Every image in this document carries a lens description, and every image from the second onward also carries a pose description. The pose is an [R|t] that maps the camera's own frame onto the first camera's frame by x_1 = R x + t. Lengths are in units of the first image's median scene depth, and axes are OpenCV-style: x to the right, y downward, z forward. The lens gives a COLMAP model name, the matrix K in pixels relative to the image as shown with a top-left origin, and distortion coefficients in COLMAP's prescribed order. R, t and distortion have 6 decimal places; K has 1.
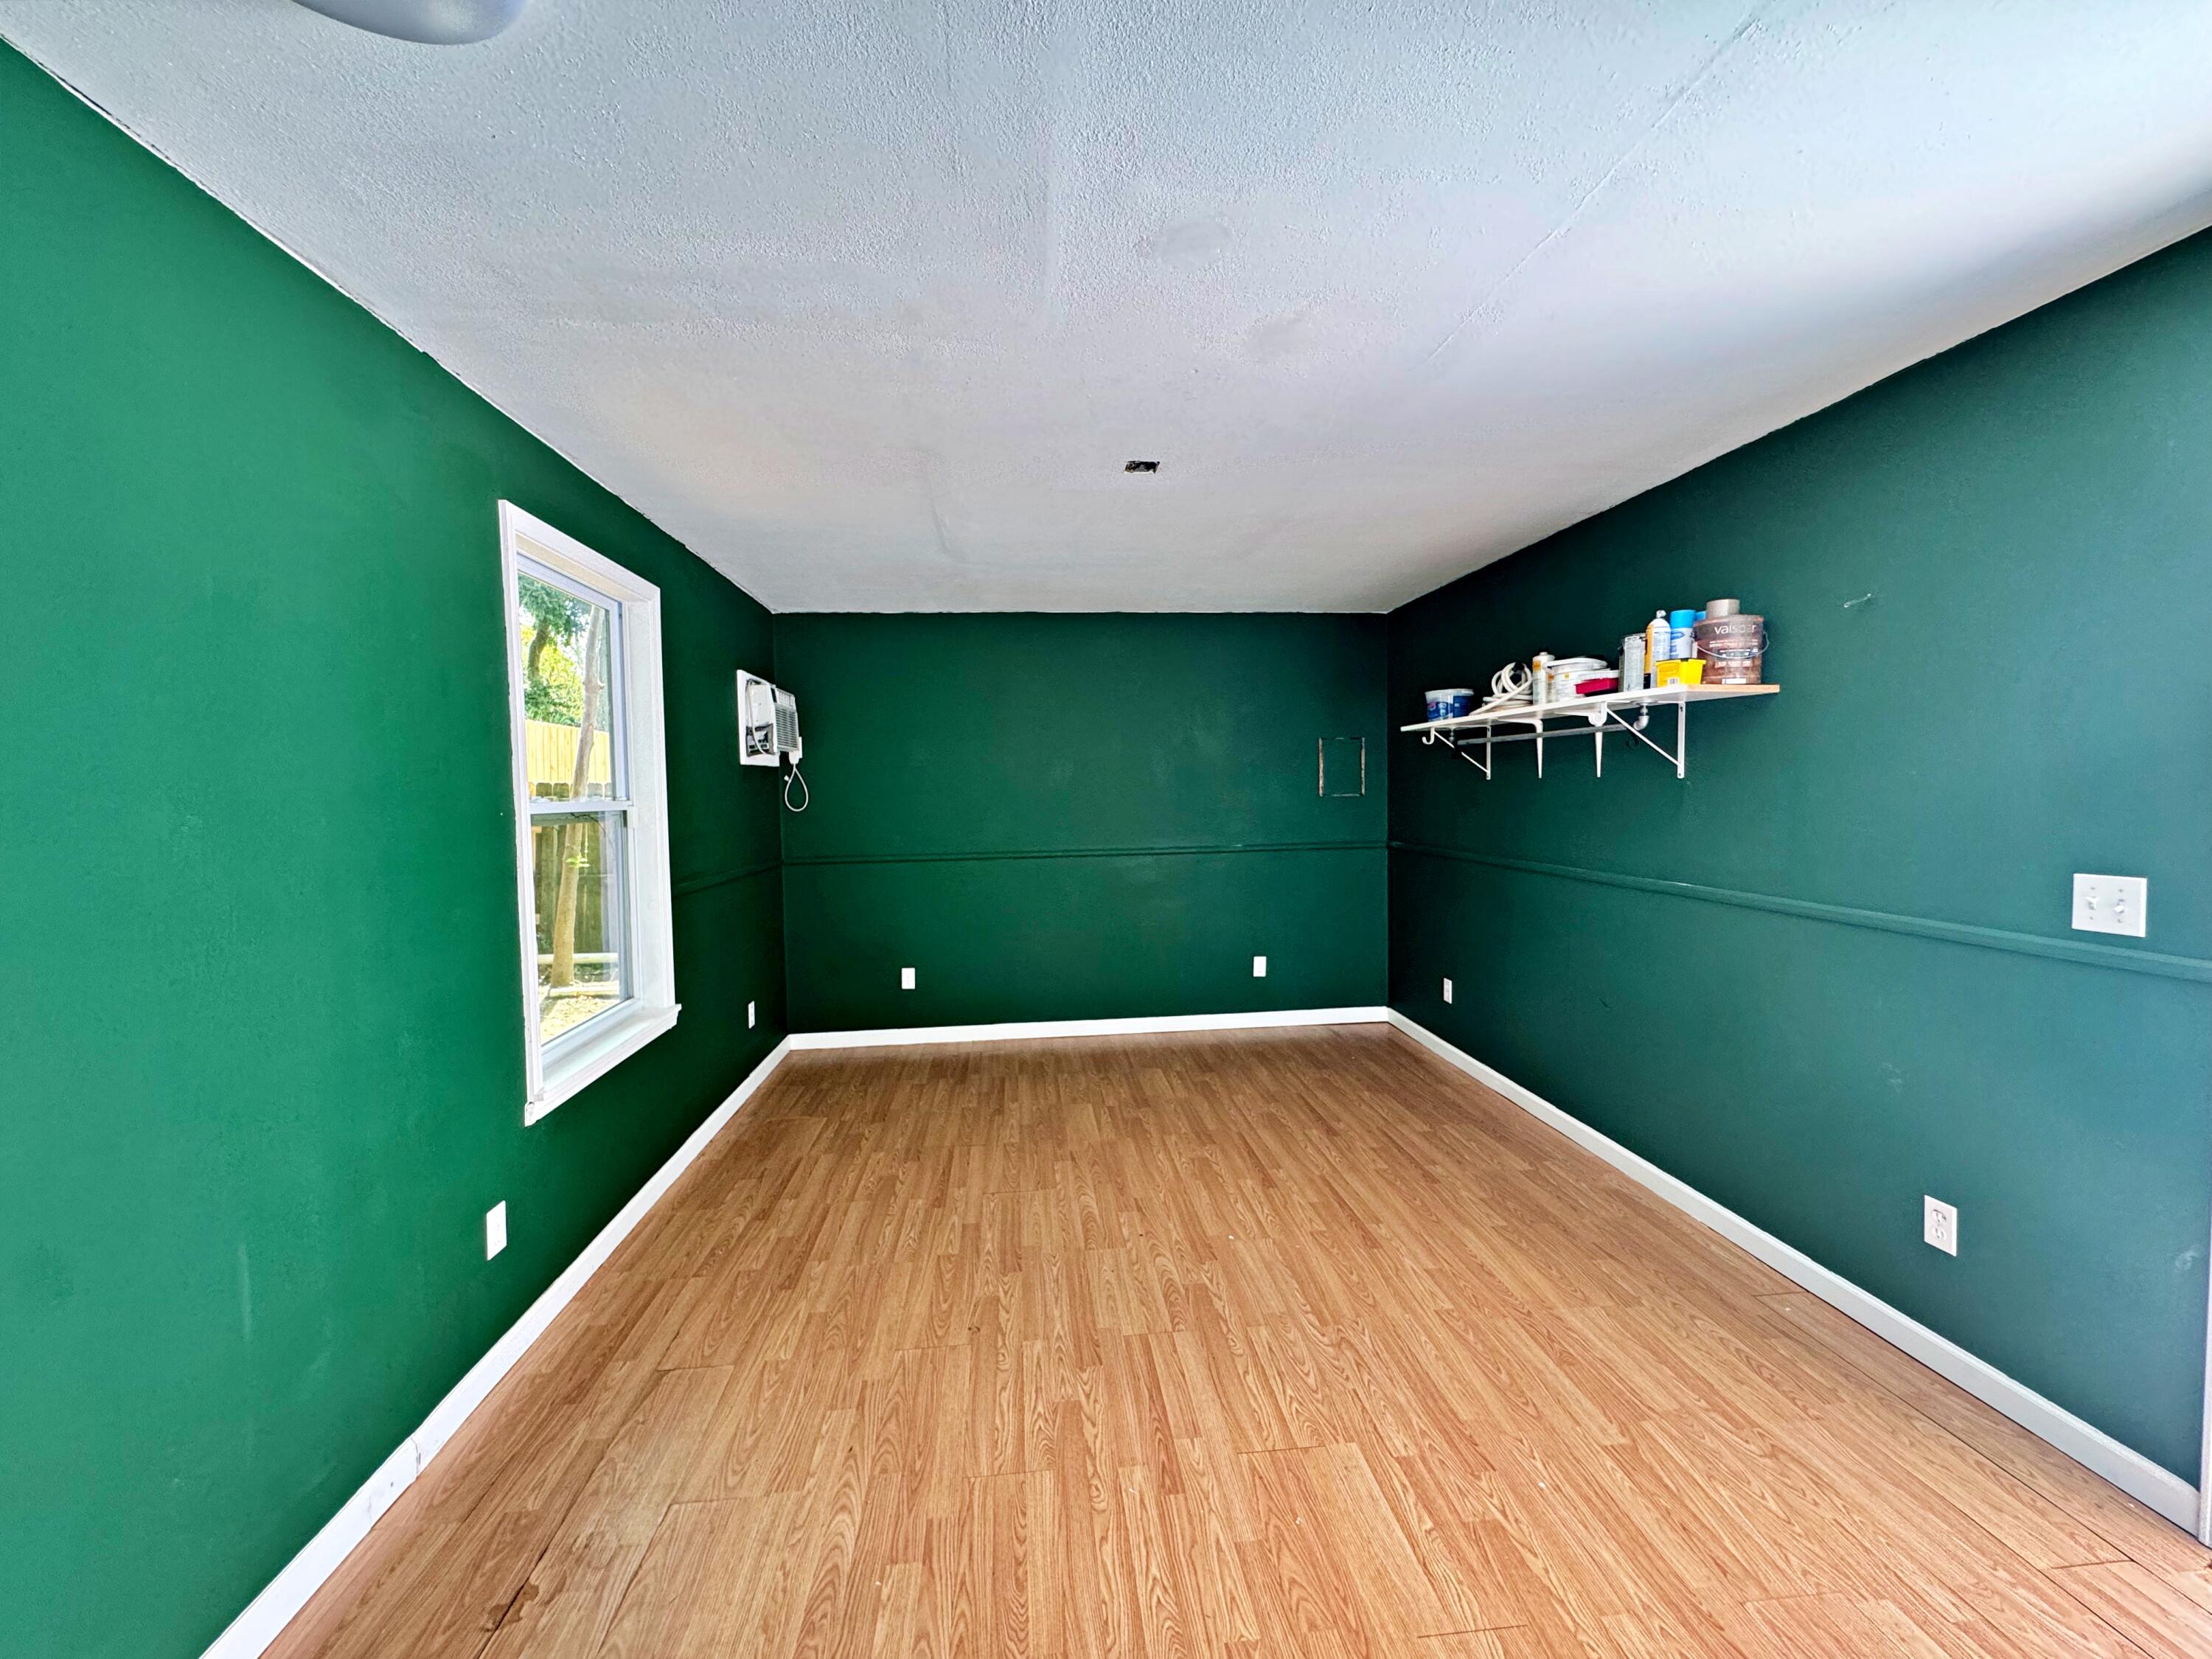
lens RADIAL K [[887.3, 0, 1103.2], [0, 887.3, 827.9], [0, 0, 1]] dist [-0.002889, 0.000360]
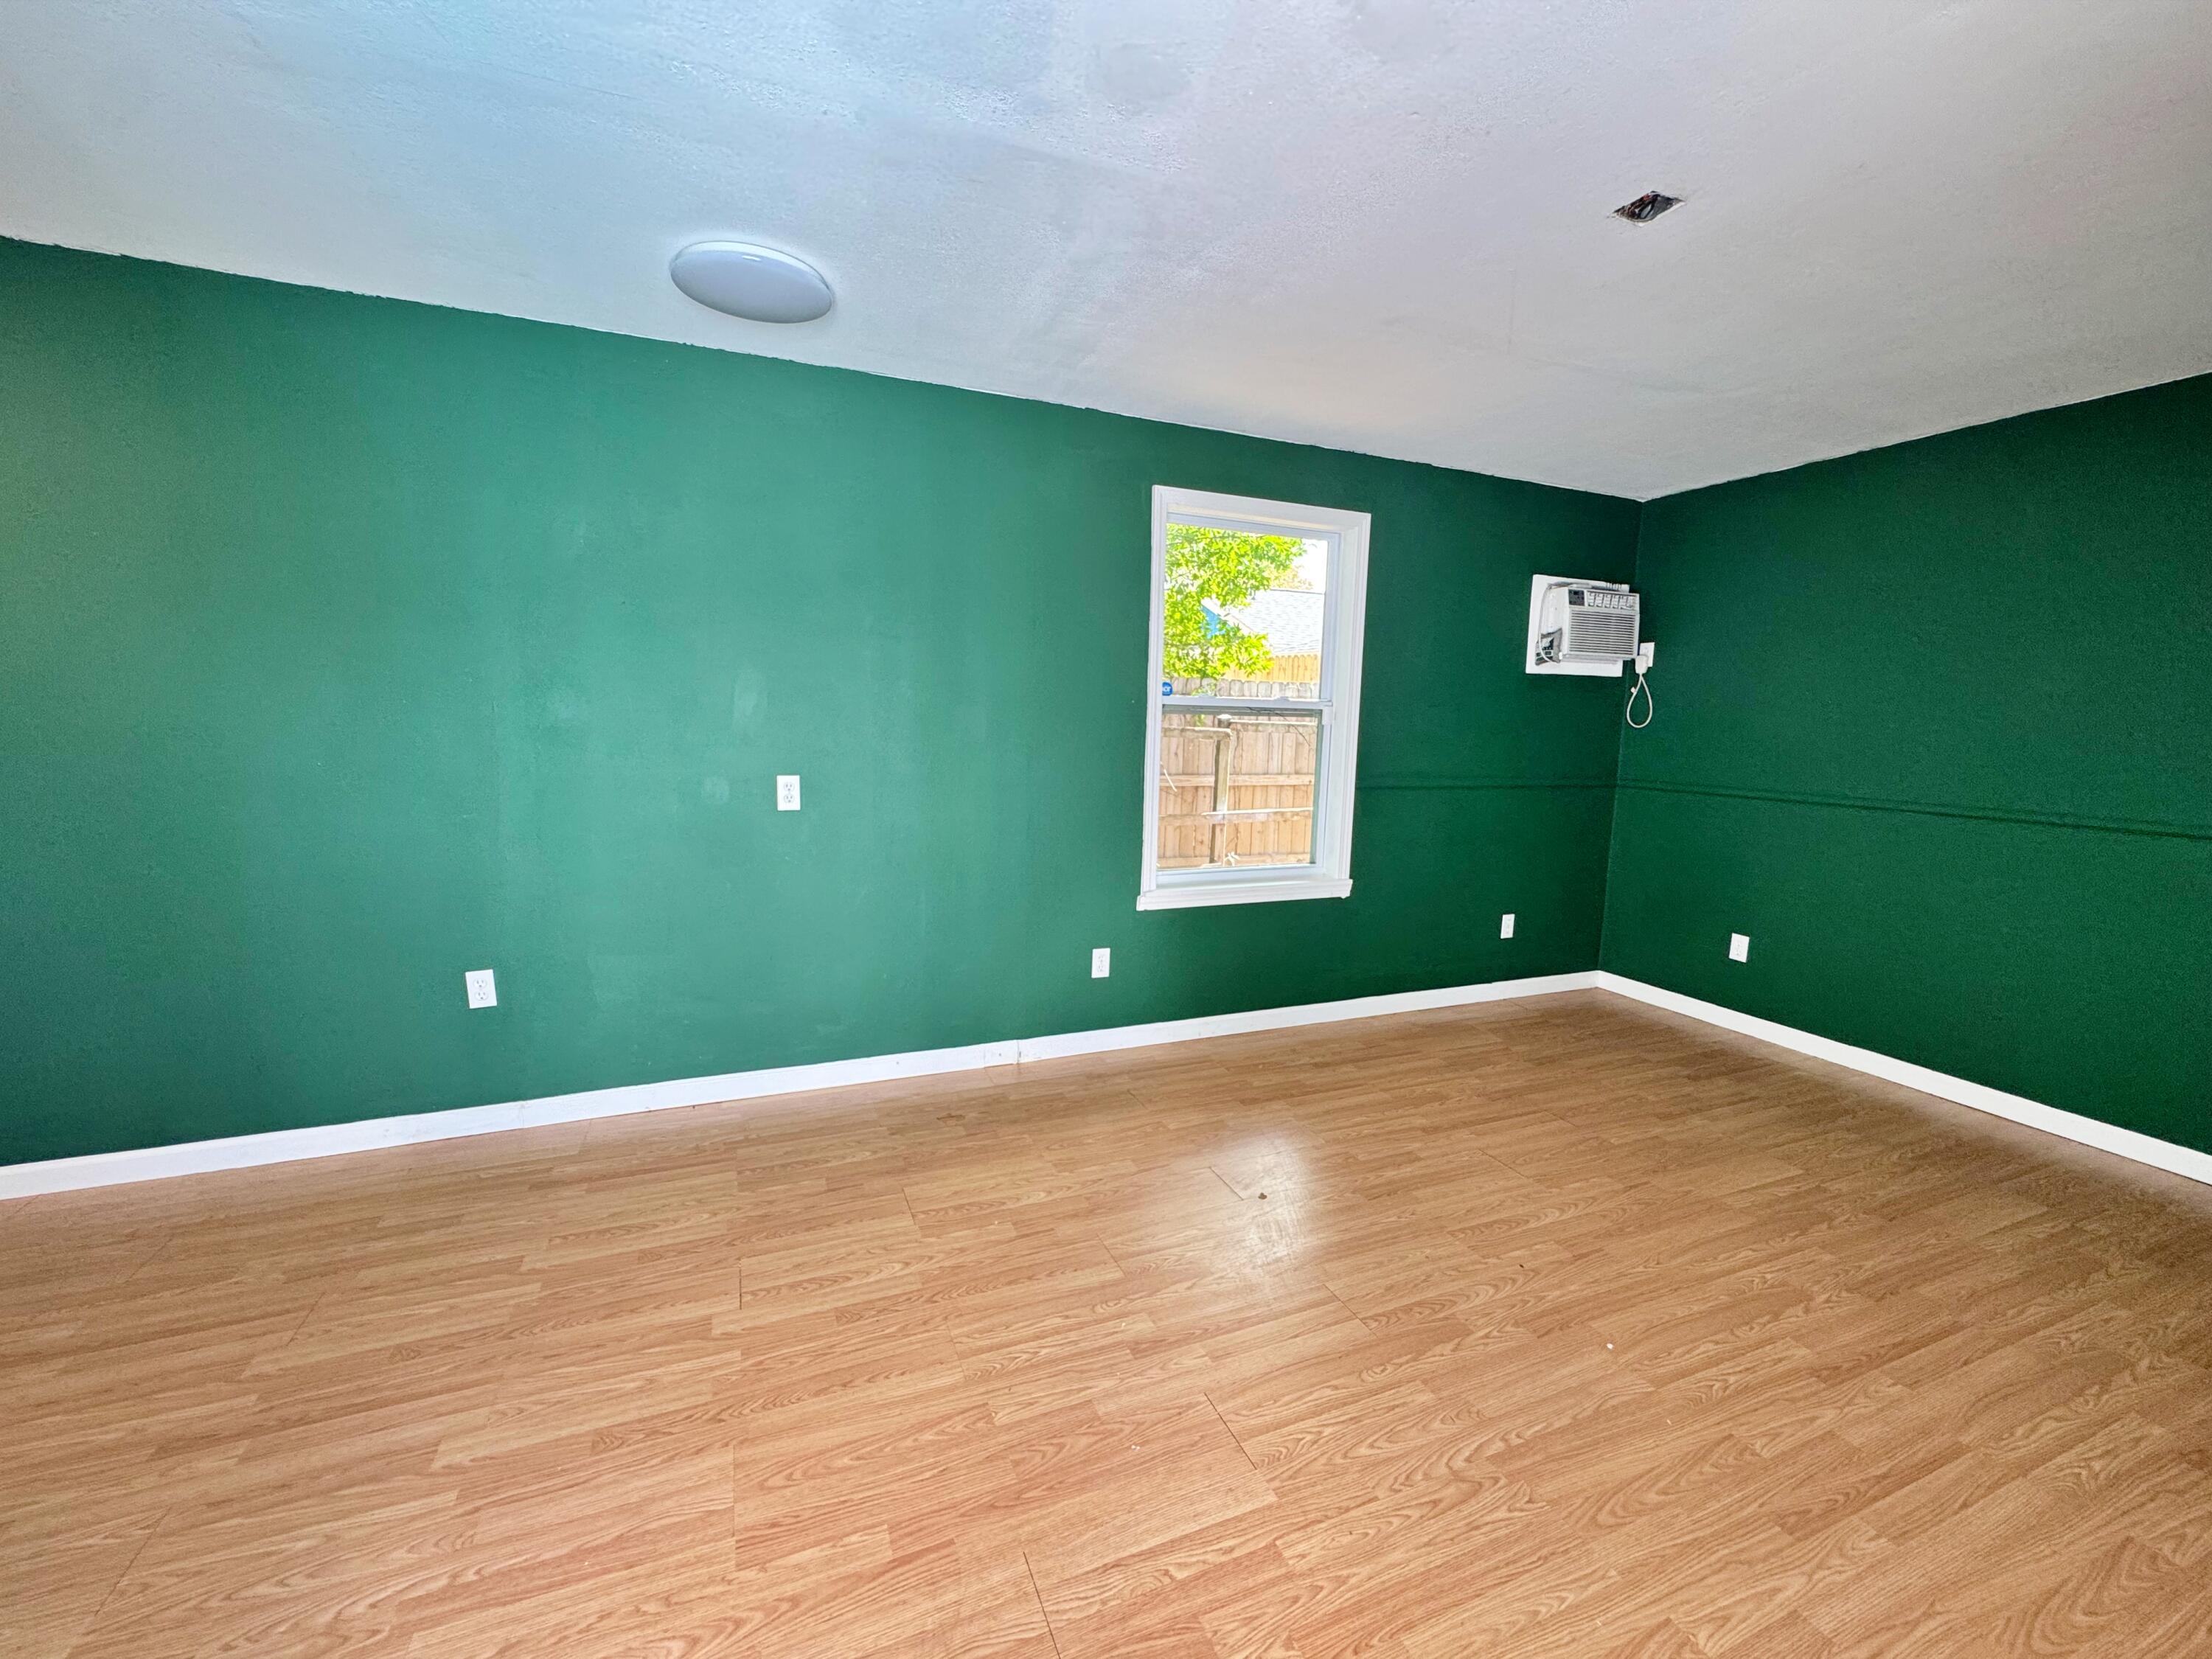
lens RADIAL K [[887.3, 0, 1103.2], [0, 887.3, 827.9], [0, 0, 1]] dist [-0.002889, 0.000360]
pose [[0.286099, 0.145688, -0.947060, 0.650695], [-0.069872, 0.988915, 0.131019, 0.002473], [0.955649, 0.028689, 0.293107, 0.430102]]
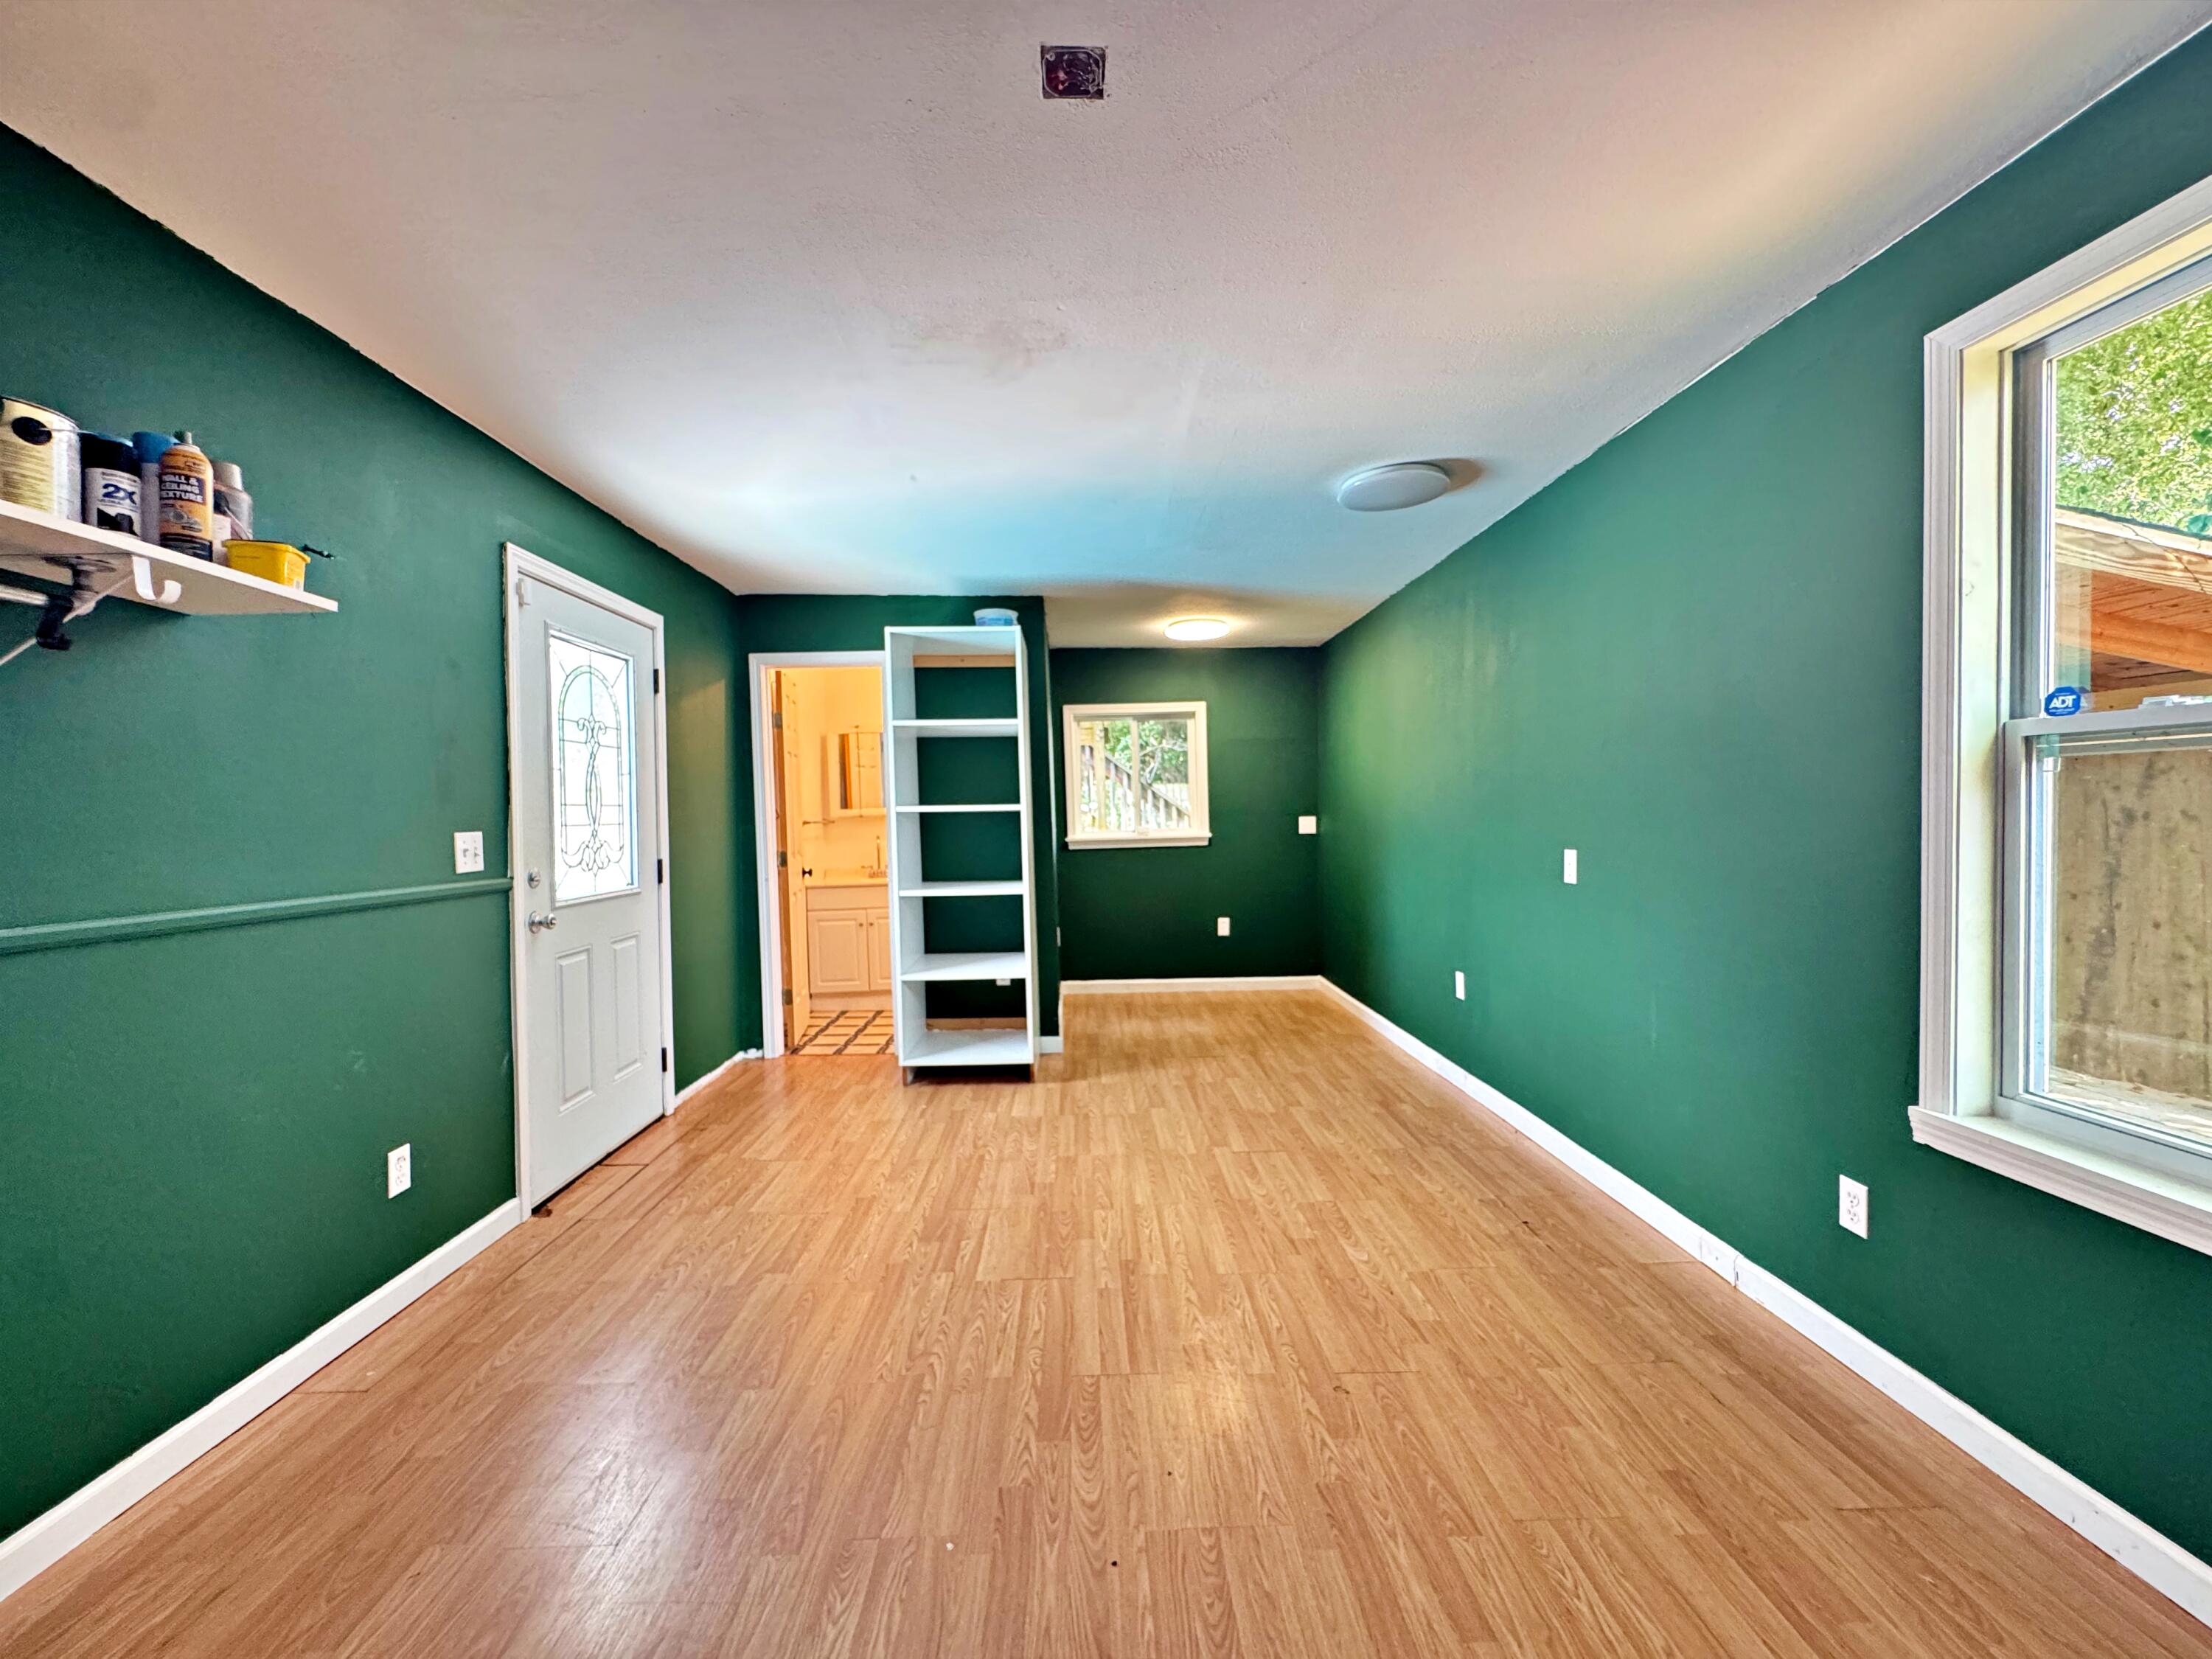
lens RADIAL K [[891.4, 0, 1104.8], [0, 891.4, 828.4], [0, 0, 1]] dist [-0.003723, 0.000420]
pose [[-0.997241, 0.025886, 0.069571, 0.001250], [0.030008, 0.997815, 0.058864, -0.004042], [-0.067895, 0.060789, -0.995839, 1.572896]]
